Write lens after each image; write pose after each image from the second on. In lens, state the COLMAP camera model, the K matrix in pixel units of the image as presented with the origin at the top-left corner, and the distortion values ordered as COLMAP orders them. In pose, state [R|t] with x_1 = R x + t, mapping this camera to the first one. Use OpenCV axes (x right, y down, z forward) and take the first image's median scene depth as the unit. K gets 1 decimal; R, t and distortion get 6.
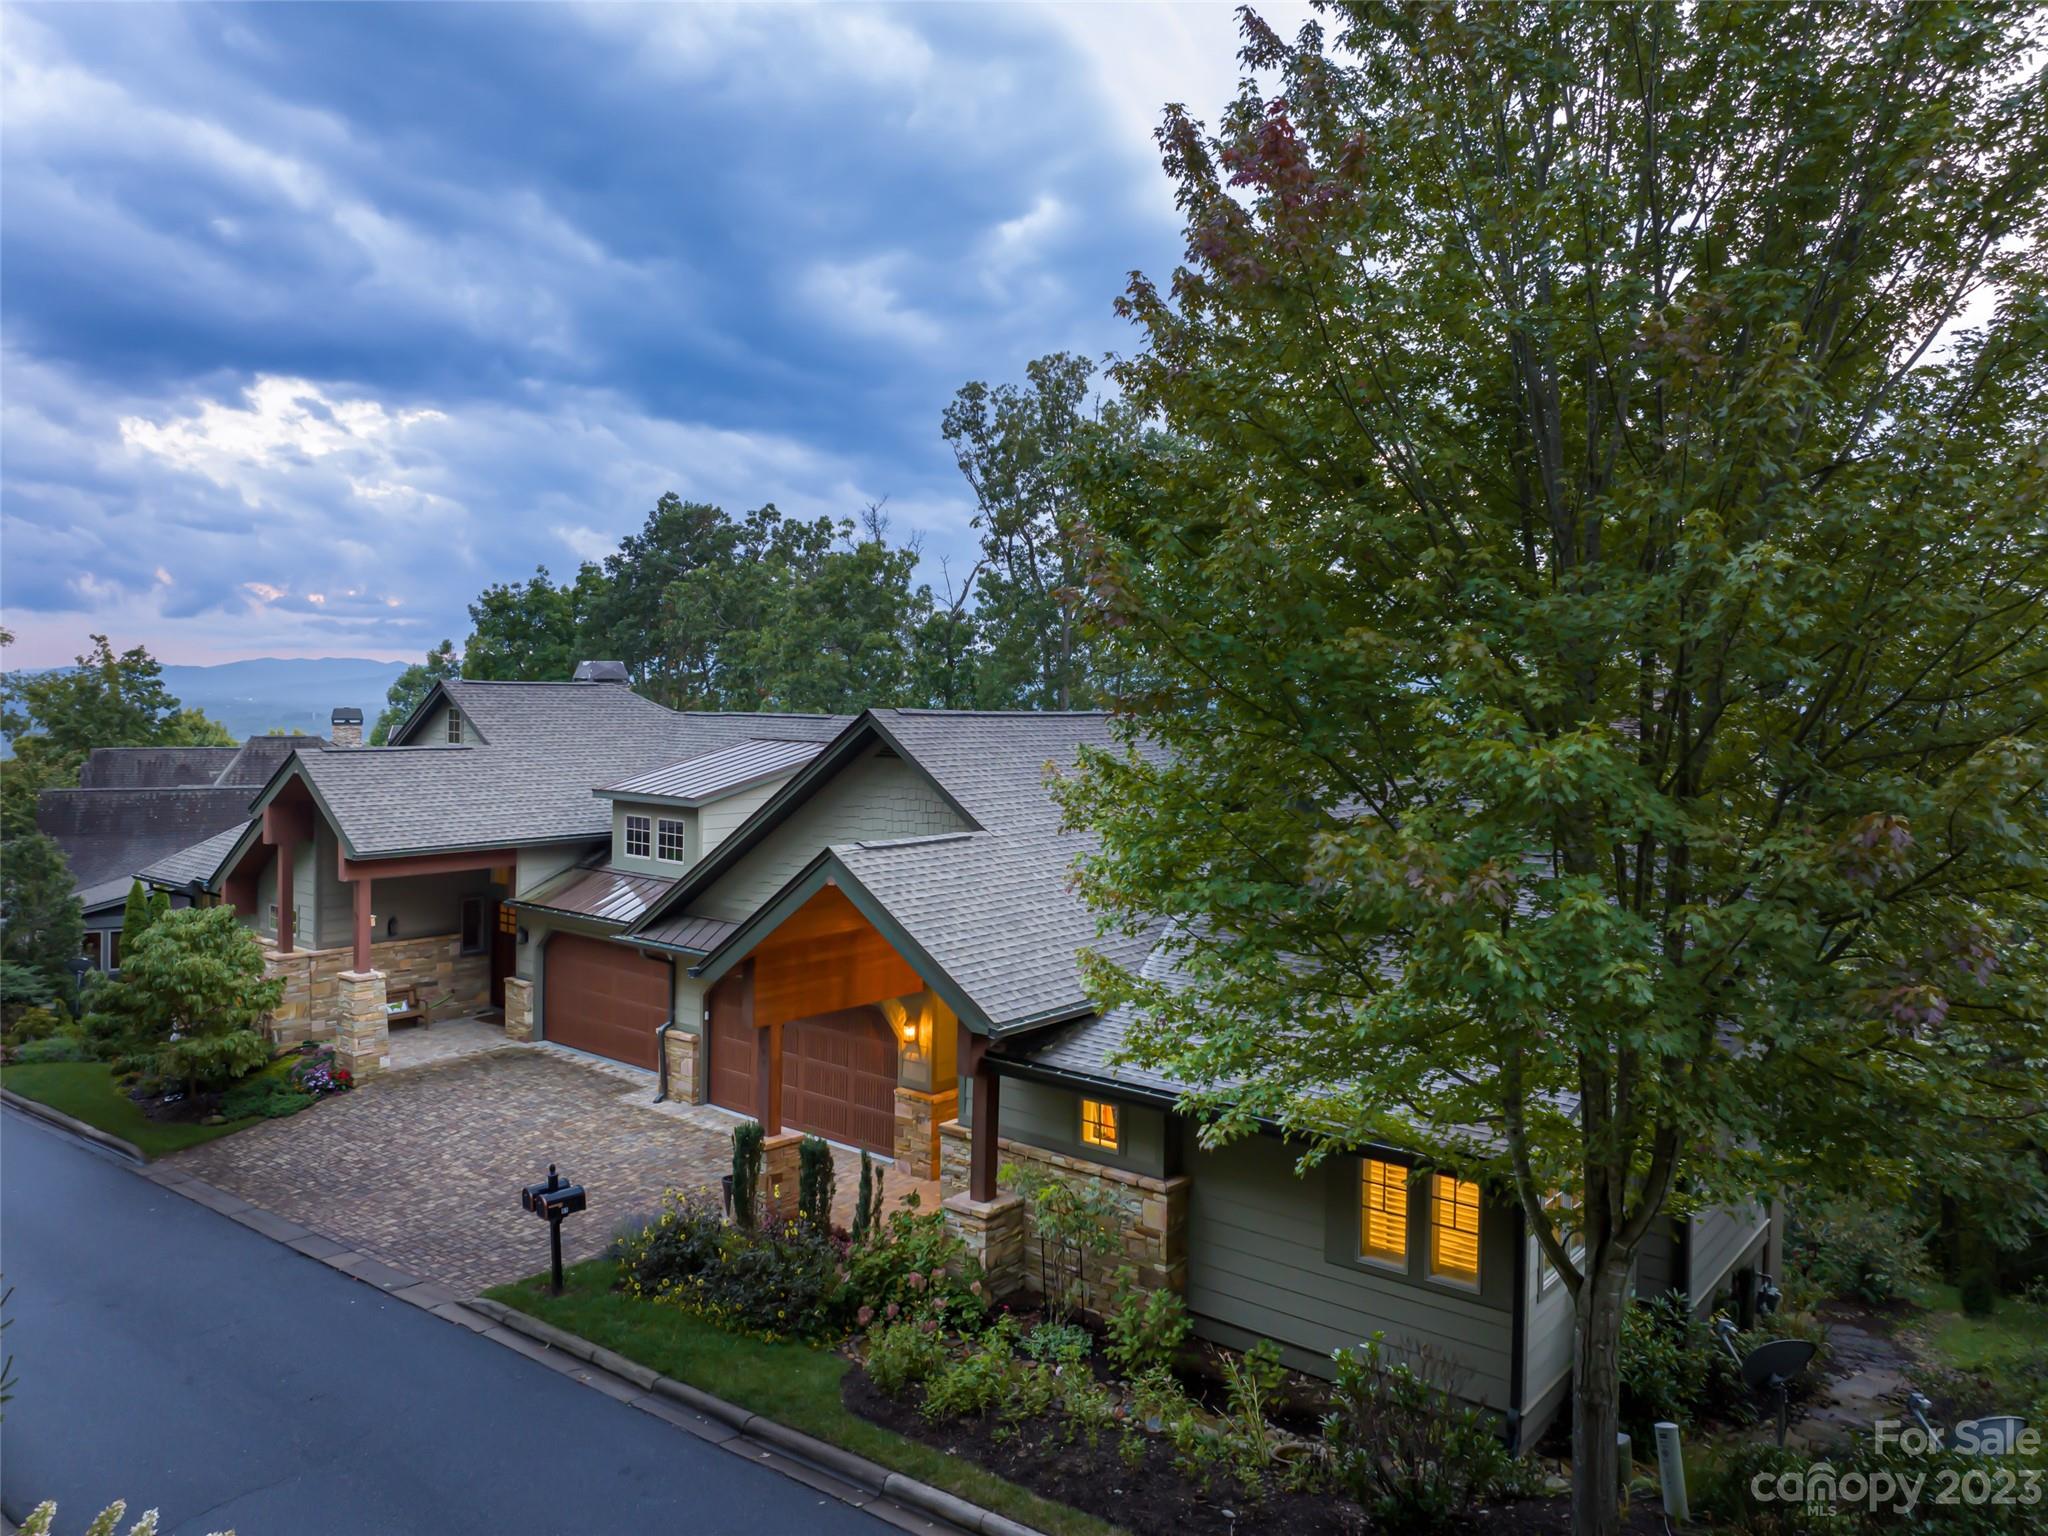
lens RADIAL K [[1403.6, 0, 1024.0], [0, 1403.6, 768.0], [0, 0, 1]] dist [-0.002289, -0.049577]
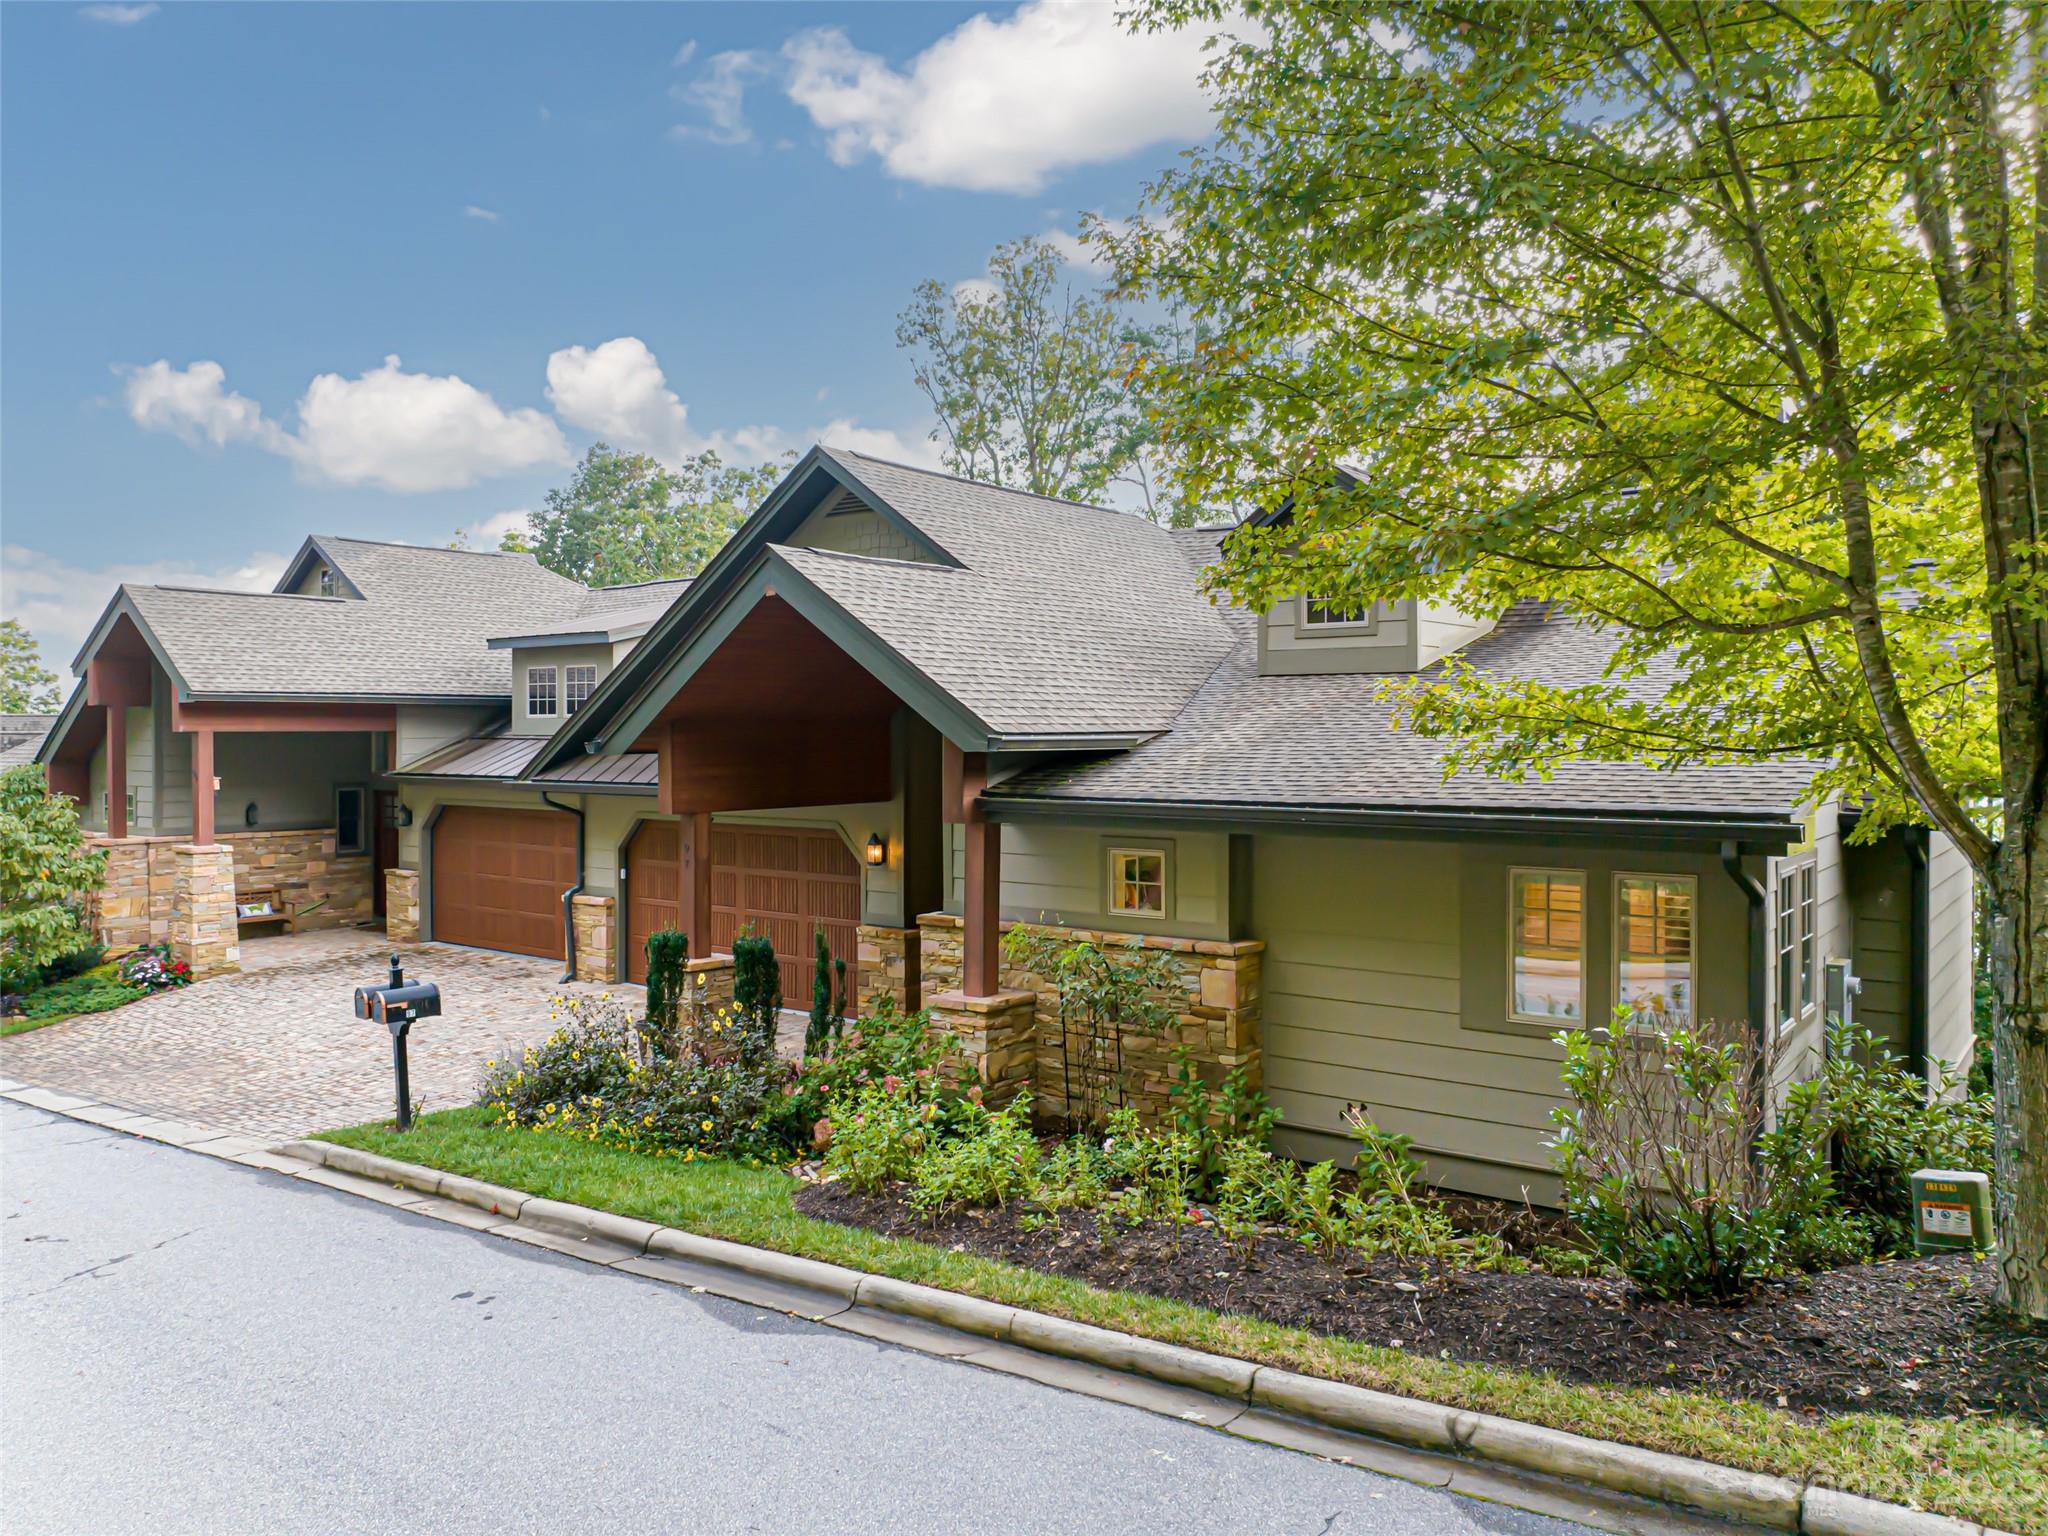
lens RADIAL K [[1485.5, 0, 1024.0], [0, 1485.5, 768.0], [0, 0, 1]] dist [-0.024553, -0.004541]
pose [[0.999528, -0.012903, 0.027869, -0.016596], [0.012954, 0.999915, -0.001640, 0.117710], [-0.027846, 0.002001, 0.999610, 0.132260]]
